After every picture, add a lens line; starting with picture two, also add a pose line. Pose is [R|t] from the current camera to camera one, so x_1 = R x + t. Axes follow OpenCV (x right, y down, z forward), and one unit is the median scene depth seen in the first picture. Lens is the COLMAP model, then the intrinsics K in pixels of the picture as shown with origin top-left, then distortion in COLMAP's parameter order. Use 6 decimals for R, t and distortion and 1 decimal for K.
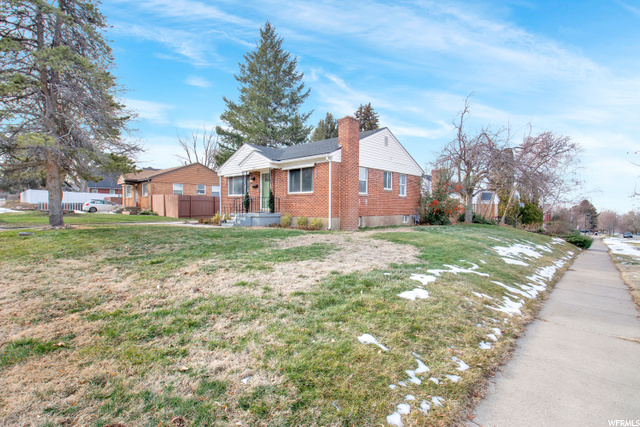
lens RADIAL K [[291.7, 0, 320.0], [0, 291.7, 213.5], [0, 0, 1]] dist [0.000243, 0.000012]
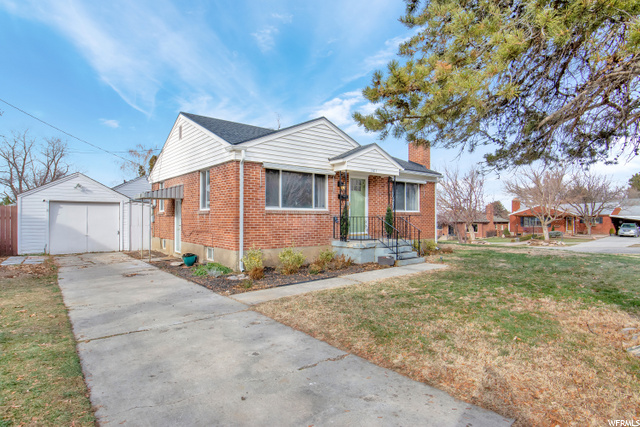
lens RADIAL K [[351.9, 0, 320.0], [0, 351.9, 213.5], [0, 0, 1]] dist [0.000268, -0.000020]
pose [[0.154905, 0.016161, 0.987797, -0.847834], [0.030673, 0.999305, -0.021160, -0.039661], [-0.987453, 0.033577, 0.154302, 0.836744]]
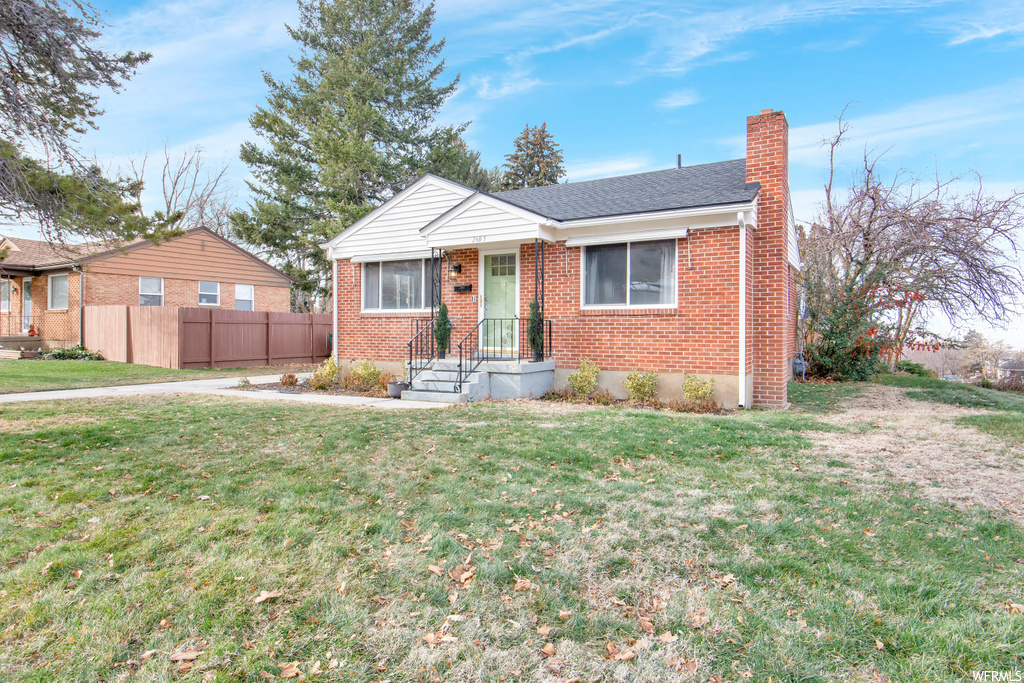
lens RADIAL K [[563.1, 0, 512.0], [0, 563.1, 341.5], [0, 0, 1]] dist [0.000268, -0.000020]
pose [[0.977334, -0.005930, 0.211622, -0.282223], [0.006279, 0.999980, -0.000977, -0.020540], [-0.211612, 0.002284, 0.977351, 0.245329]]
